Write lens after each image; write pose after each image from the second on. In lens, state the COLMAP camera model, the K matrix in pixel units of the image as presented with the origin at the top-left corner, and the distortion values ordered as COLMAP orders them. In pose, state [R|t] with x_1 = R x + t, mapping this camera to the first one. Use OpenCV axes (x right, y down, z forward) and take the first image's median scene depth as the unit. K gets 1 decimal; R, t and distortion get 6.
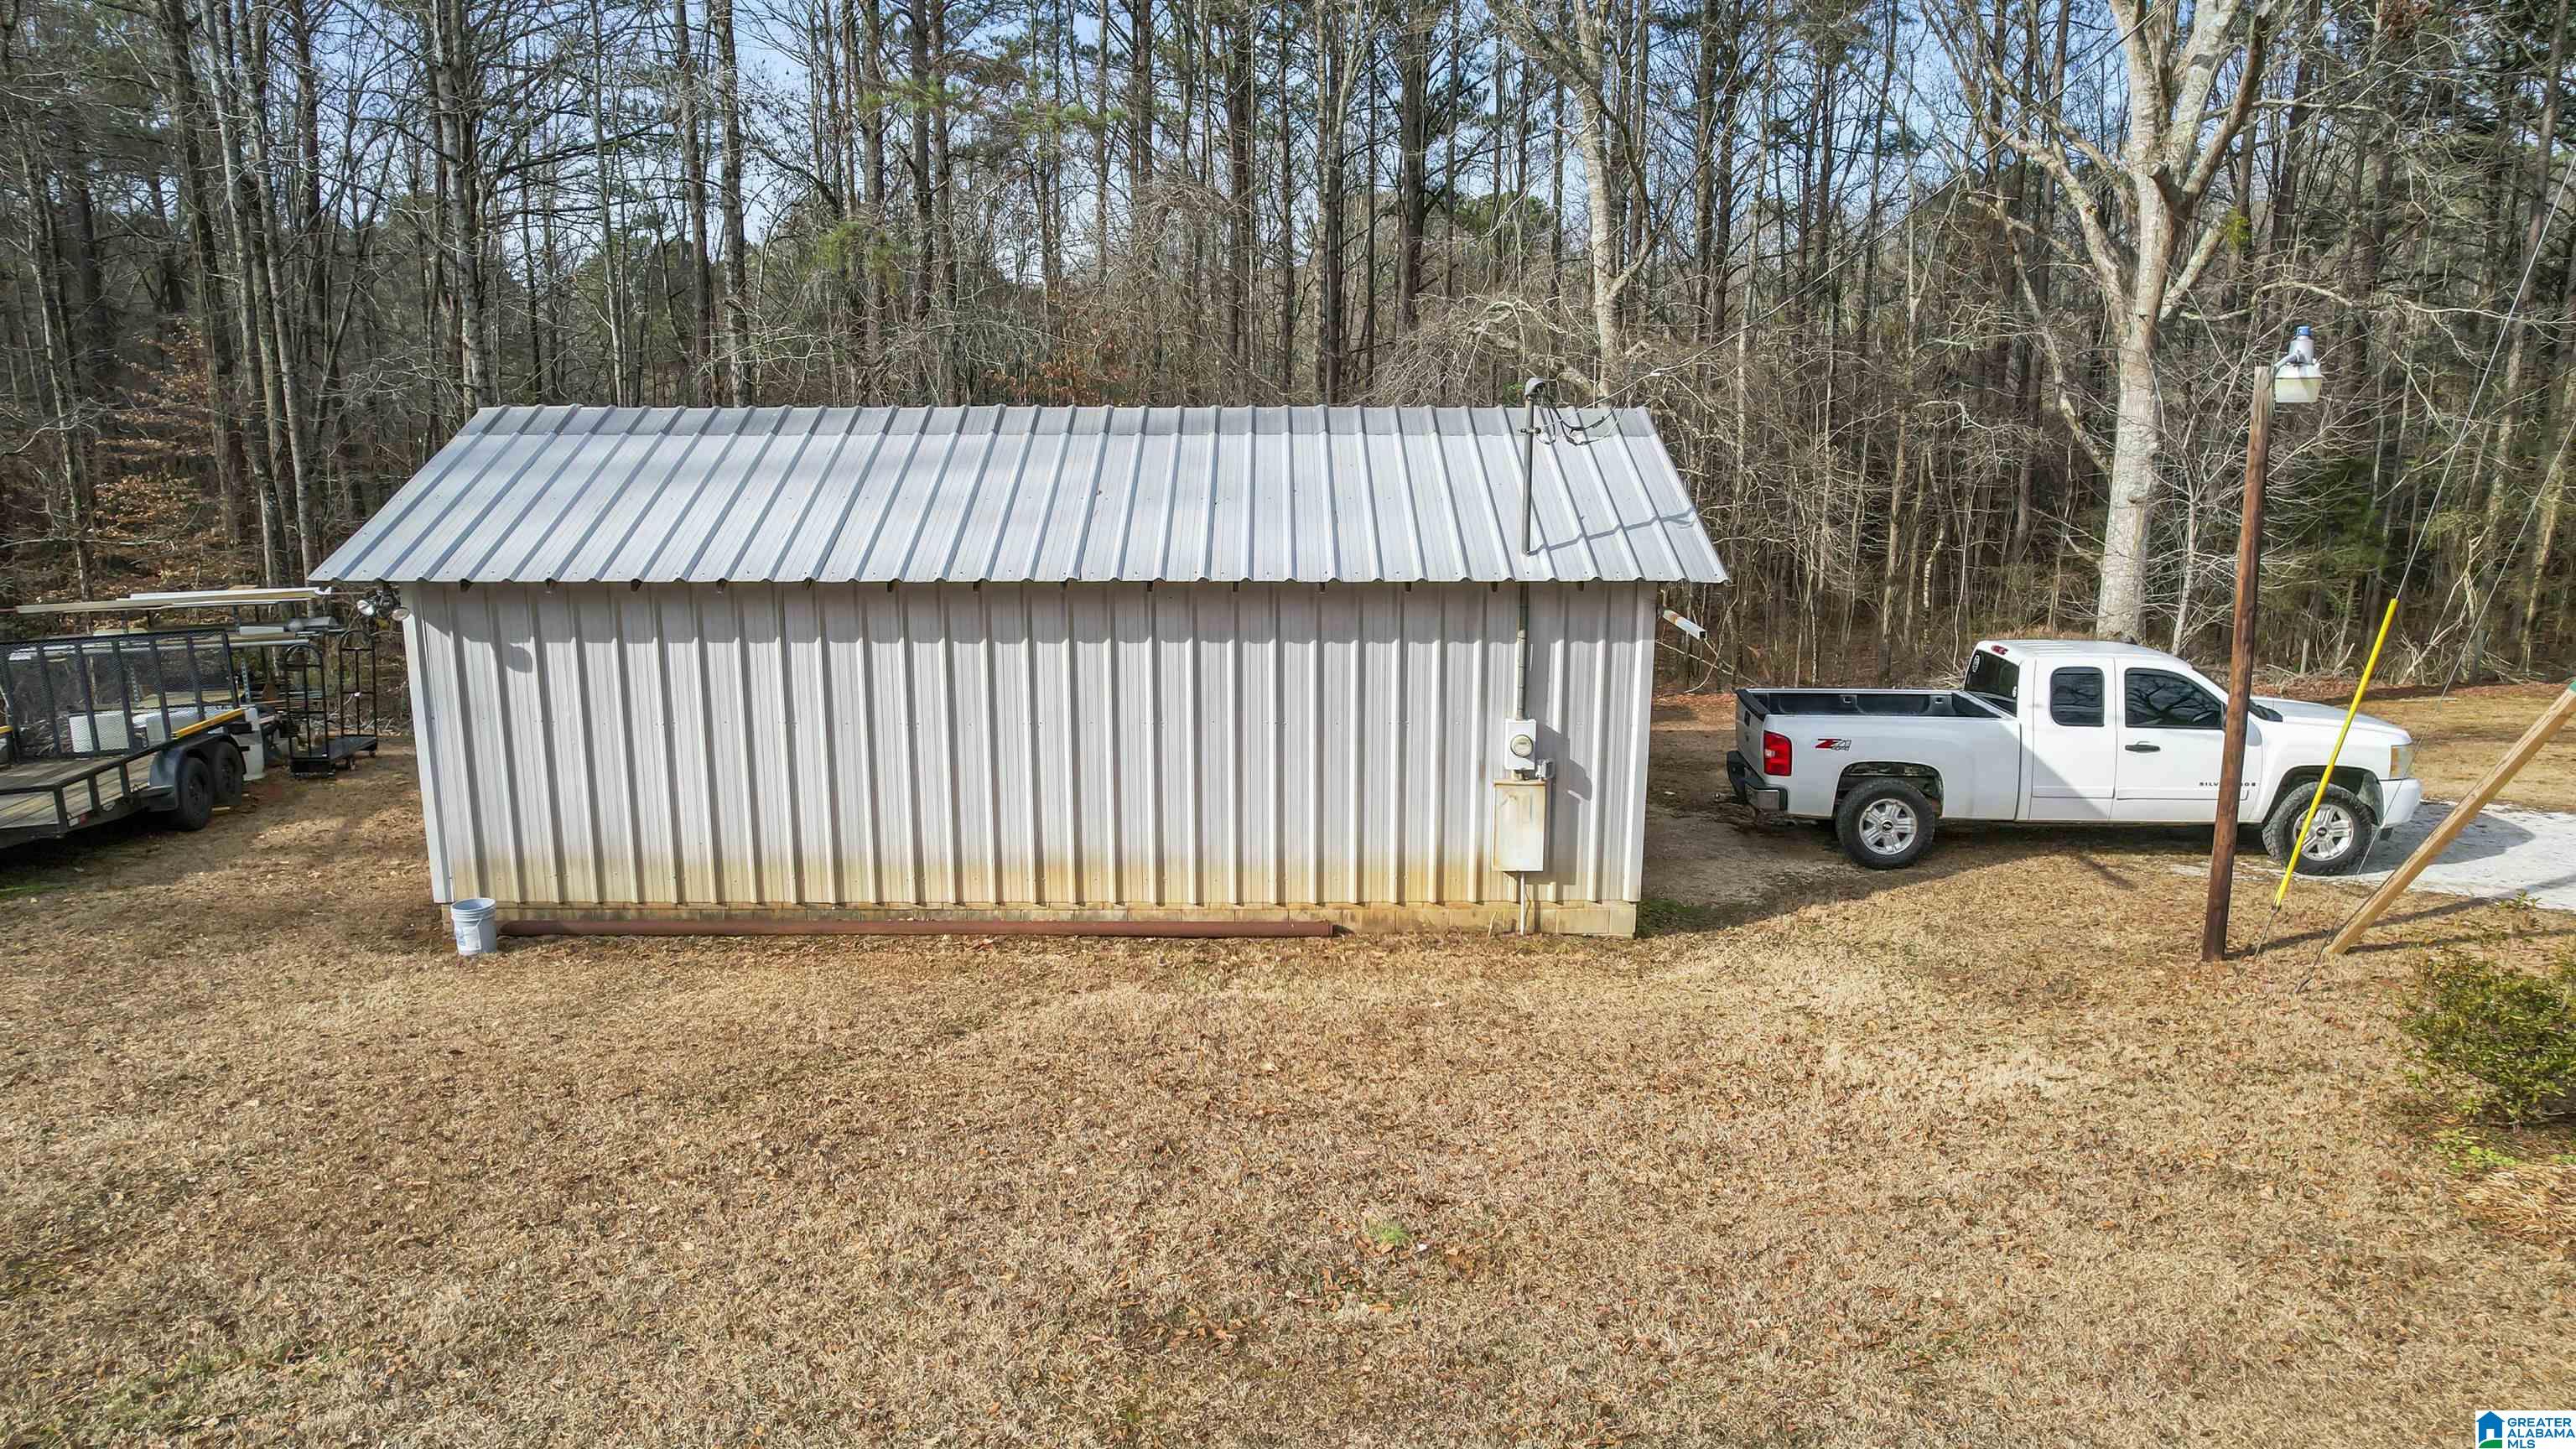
lens RADIAL K [[1673.4, 0, 1288.0], [0, 1673.4, 724.5], [0, 0, 1]] dist [-0.076438, 0.072982]
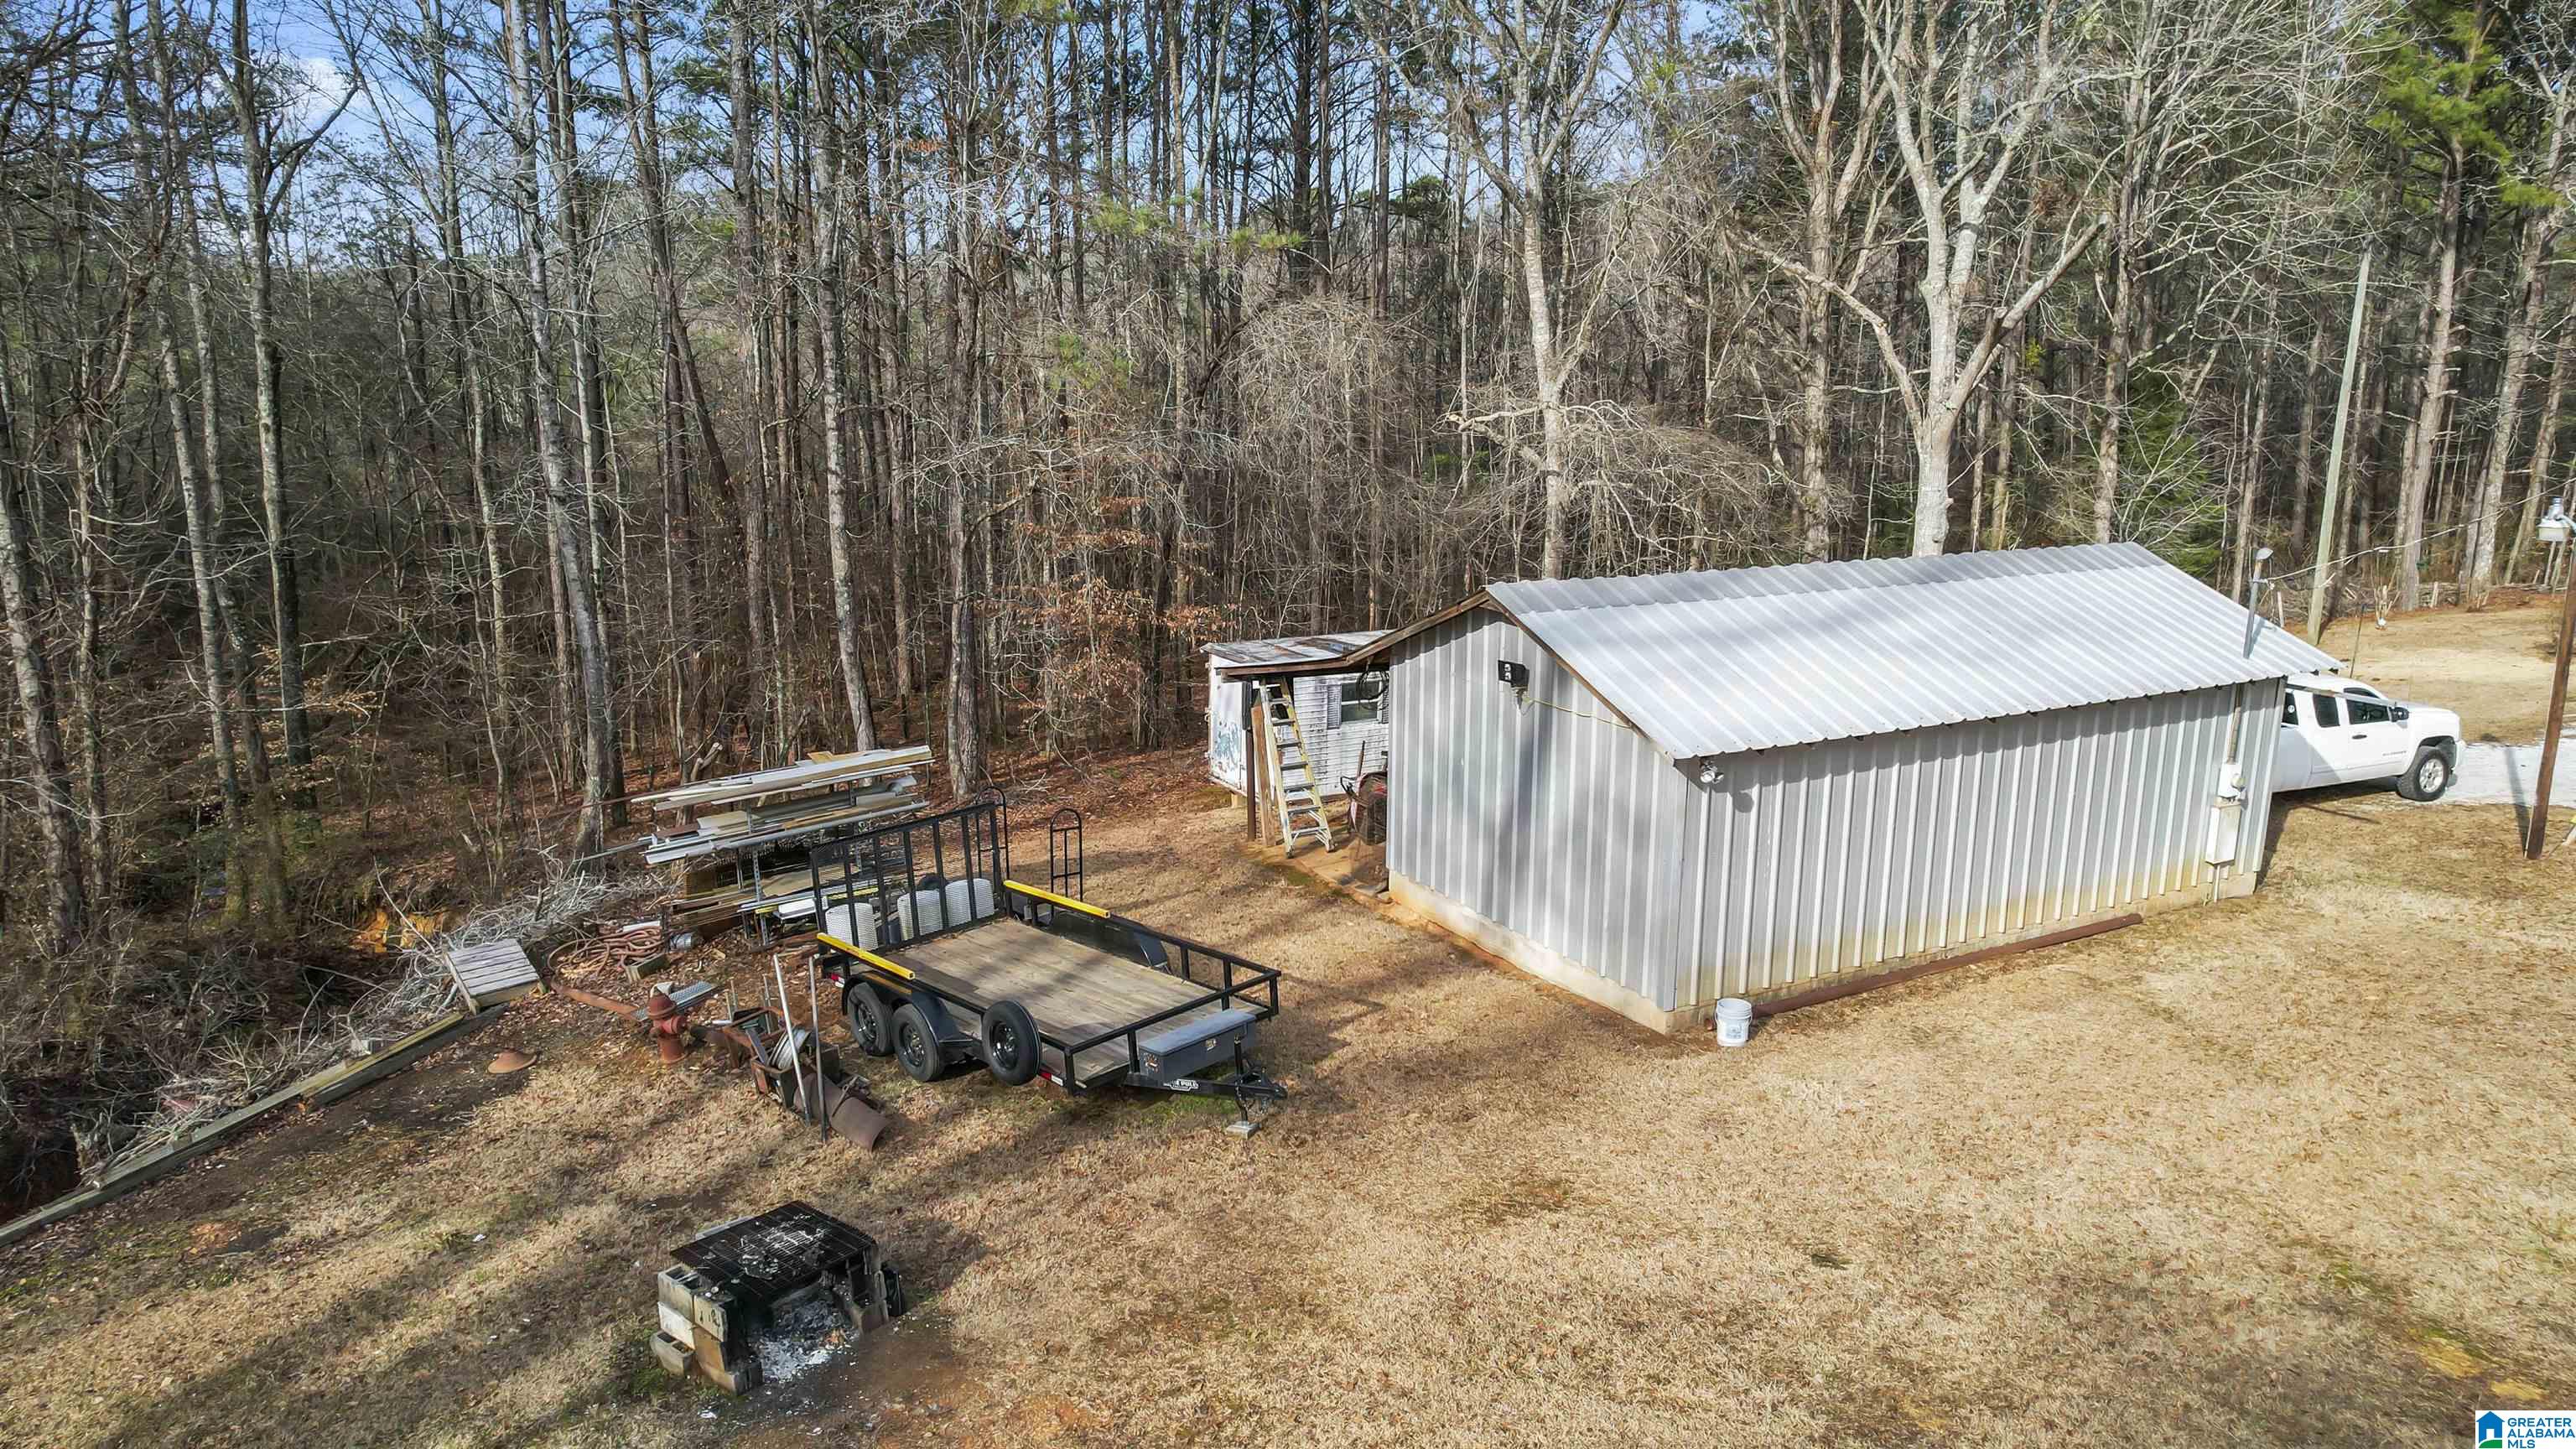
lens RADIAL K [[1673.4, 0, 1288.0], [0, 1673.4, 724.5], [0, 0, 1]] dist [-0.076438, 0.072982]
pose [[0.888187, -0.097564, 0.449005, -1.154661], [0.093546, 0.995126, 0.031185, -0.147687], [-0.449859, 0.014304, 0.892985, 0.024291]]
